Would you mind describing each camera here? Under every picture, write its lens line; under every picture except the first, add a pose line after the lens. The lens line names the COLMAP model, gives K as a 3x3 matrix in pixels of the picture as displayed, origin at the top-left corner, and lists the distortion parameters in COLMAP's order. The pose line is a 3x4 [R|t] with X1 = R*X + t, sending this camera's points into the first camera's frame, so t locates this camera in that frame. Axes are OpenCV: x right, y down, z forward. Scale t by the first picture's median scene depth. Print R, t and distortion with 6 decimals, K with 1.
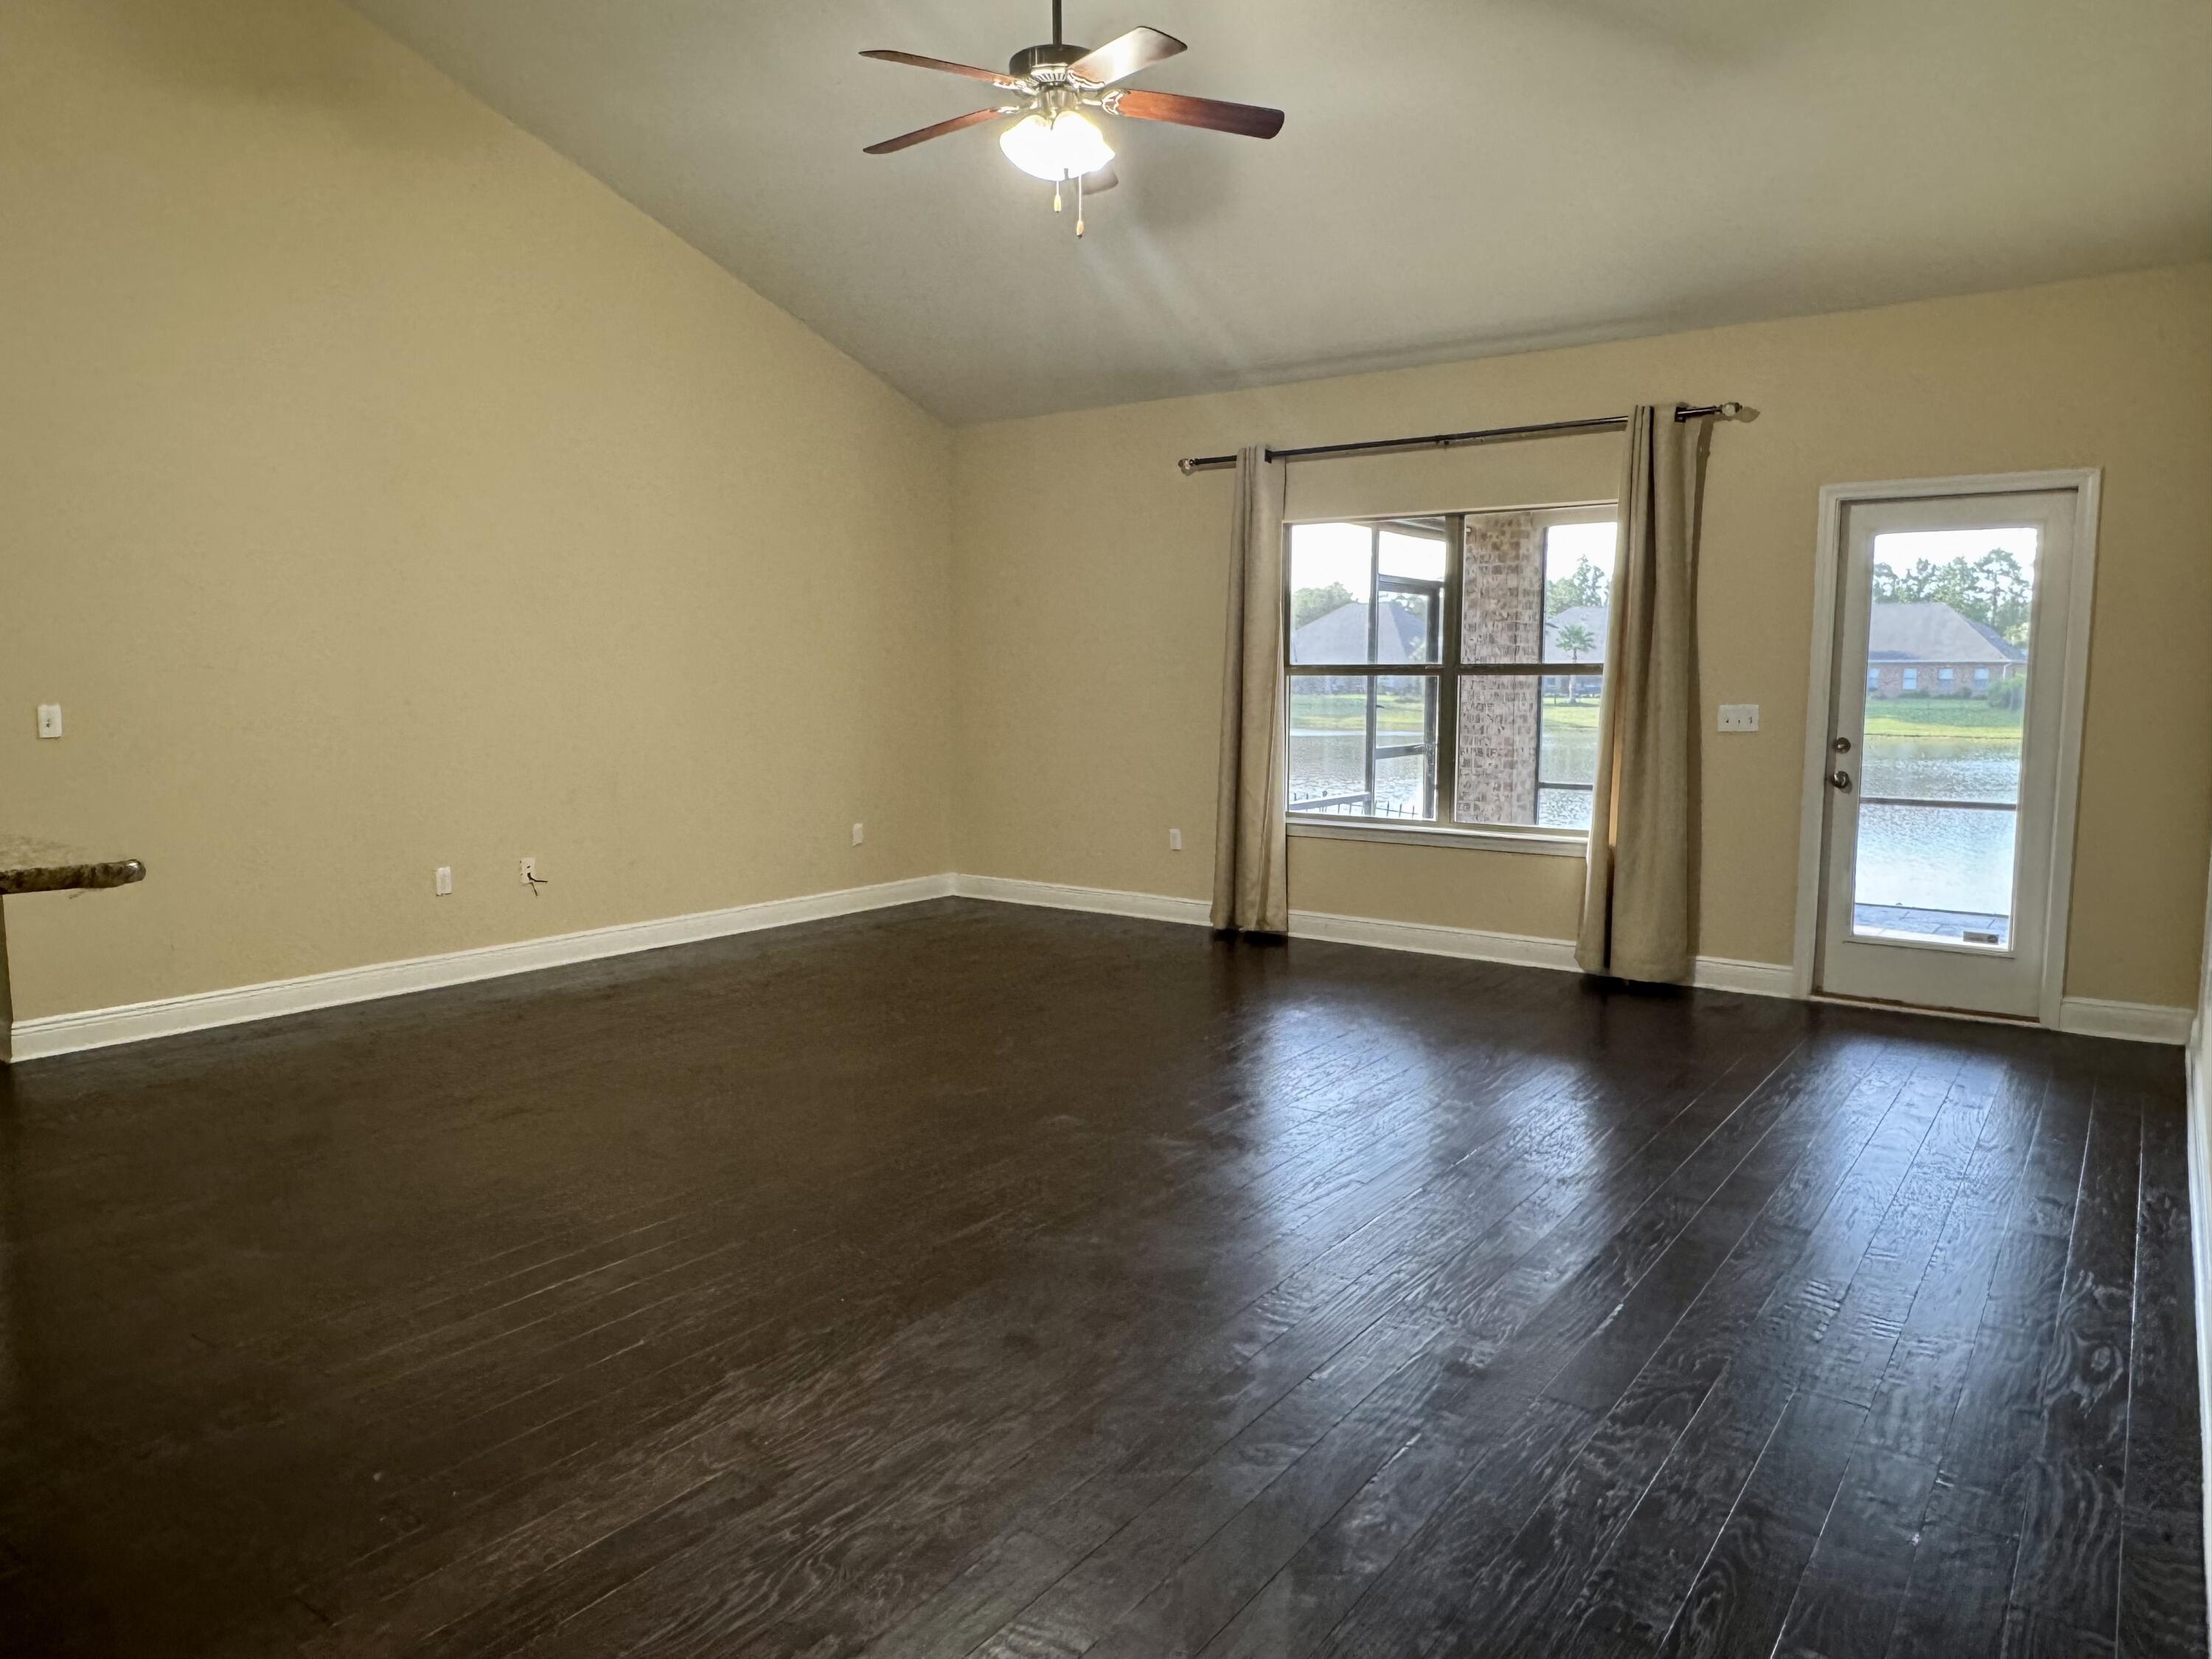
lens RADIAL K [[1484.3, 0, 1085.3], [0, 1484.3, 808.0], [0, 0, 1]] dist [0.001657, -0.005324]
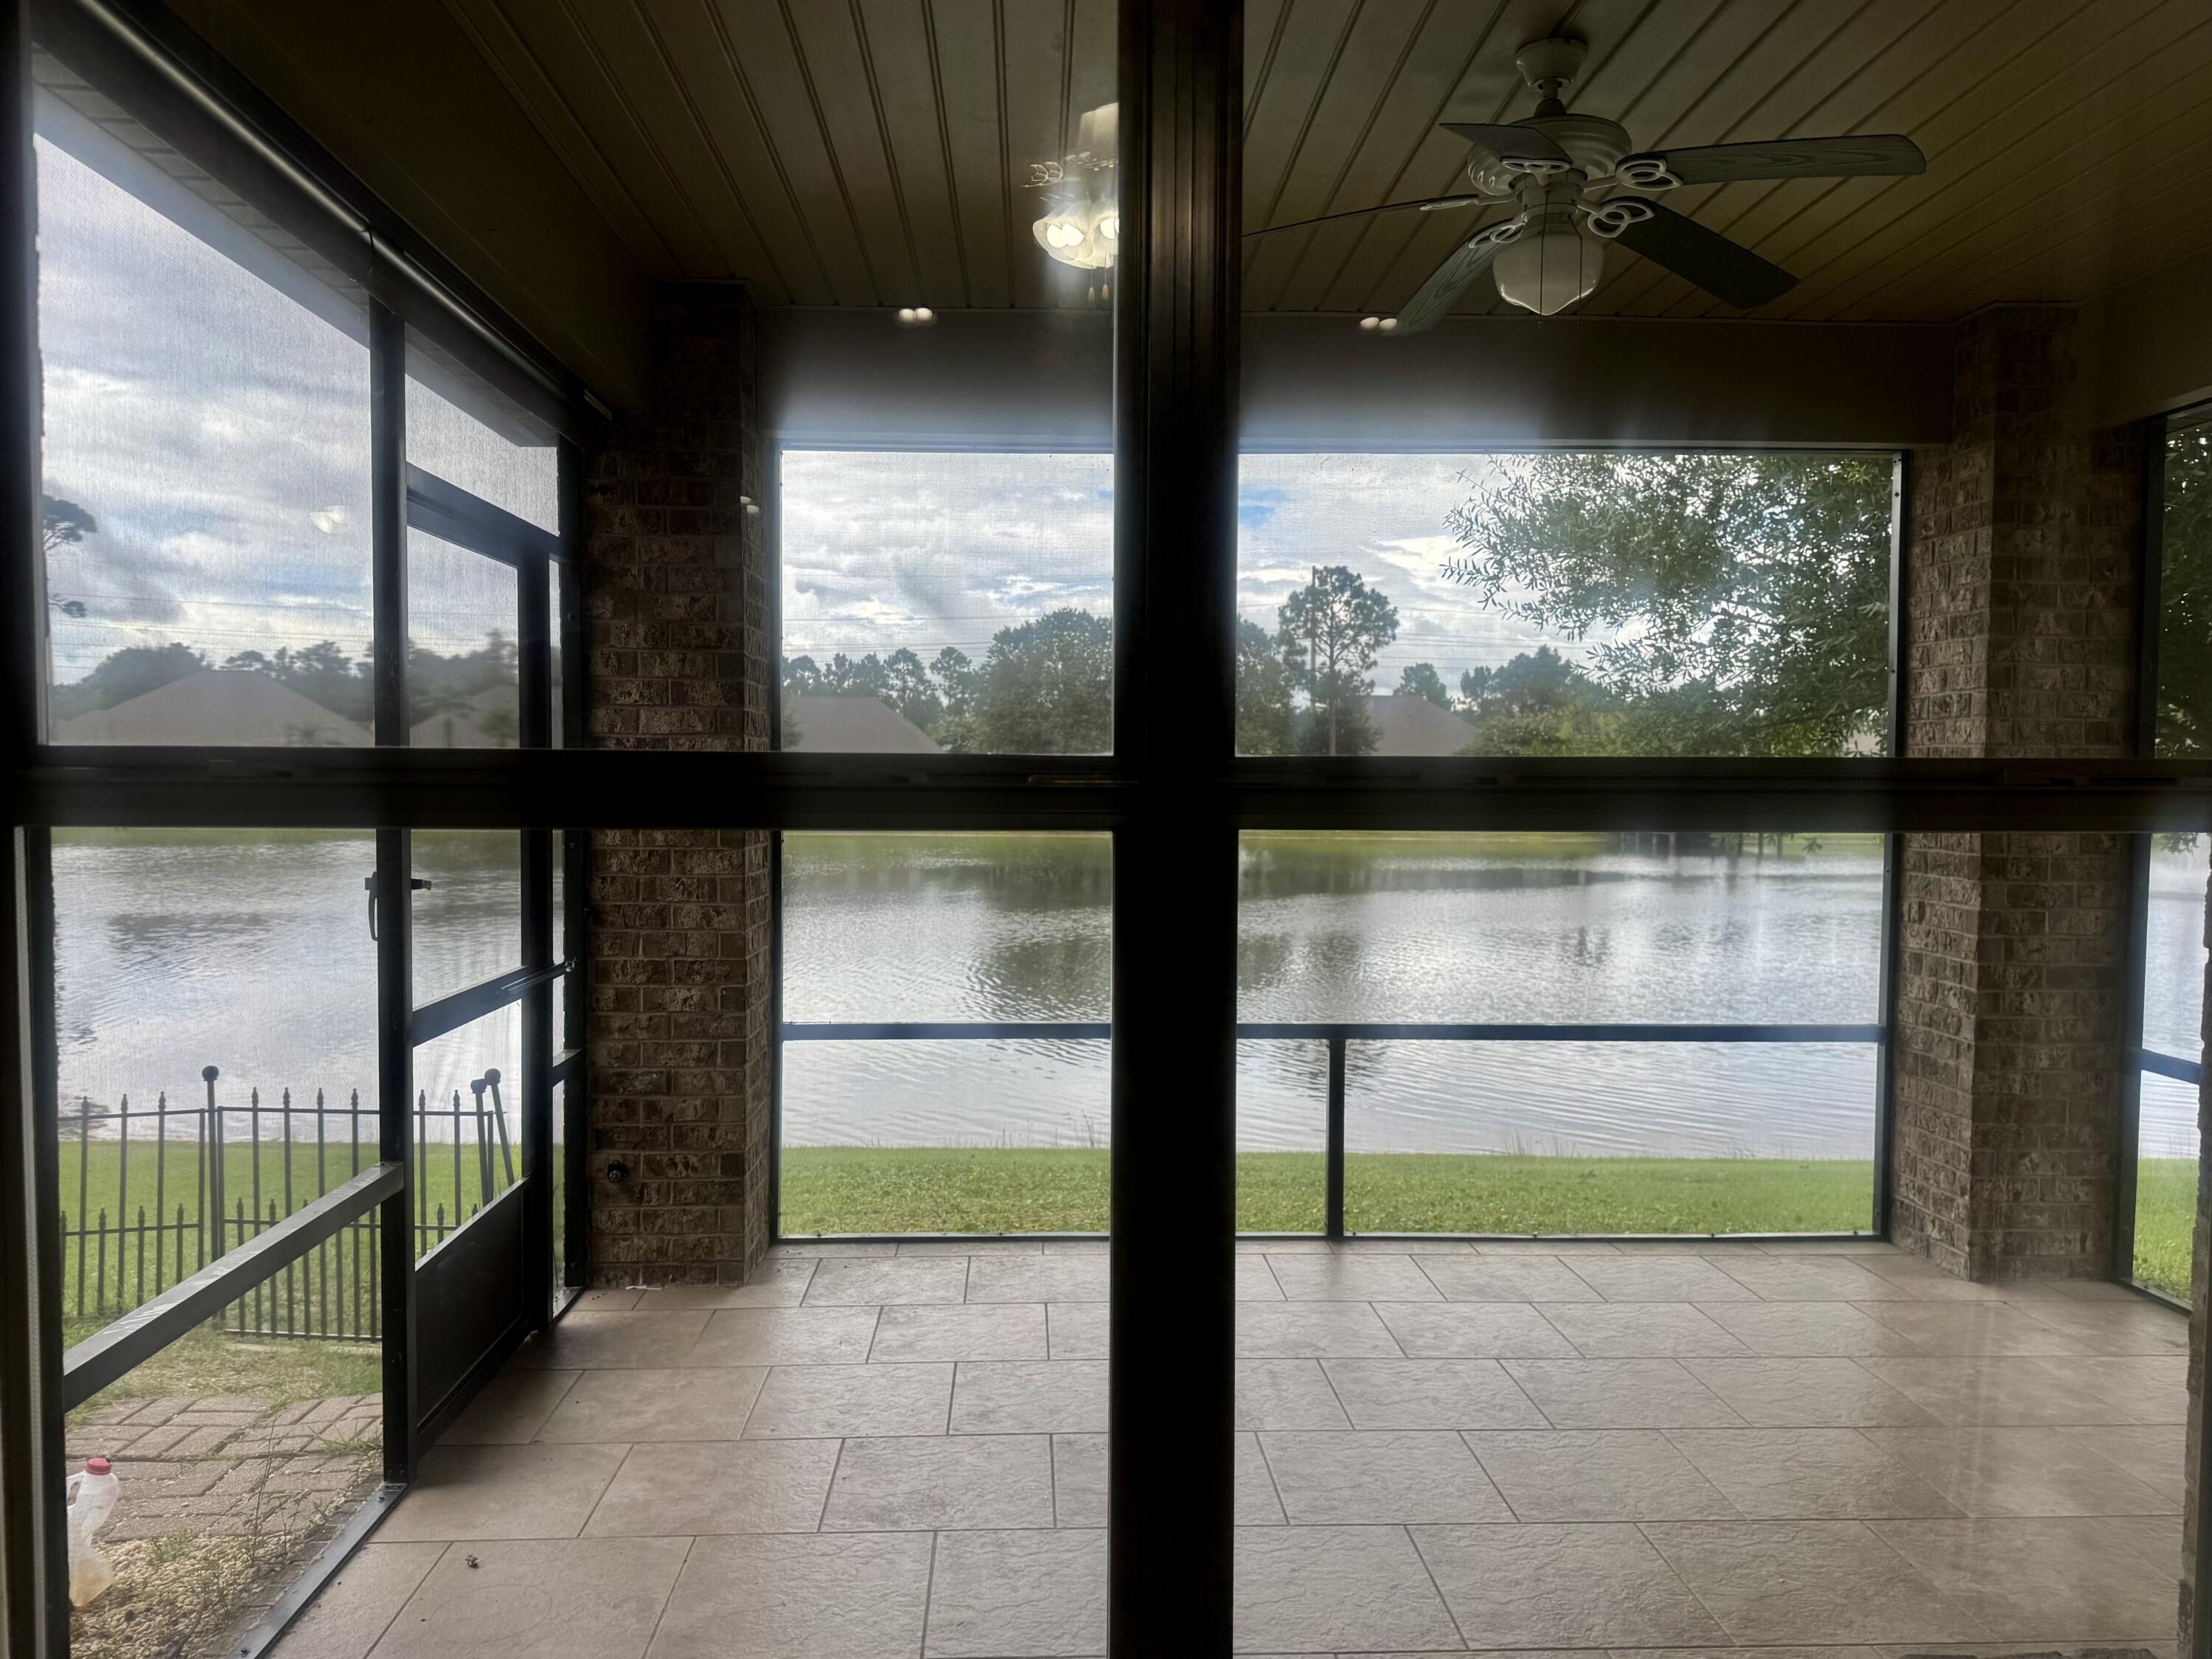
lens RADIAL K [[1588.5, 0, 1108.7], [0, 1588.5, 832.7], [0, 0, 1]] dist [0.008355, 0.000405]
pose [[0.770895, -0.021154, 0.636611, 0.142260], [0.051430, 0.998252, -0.029107, -0.092808], [-0.634883, 0.055180, 0.770636, 0.967093]]
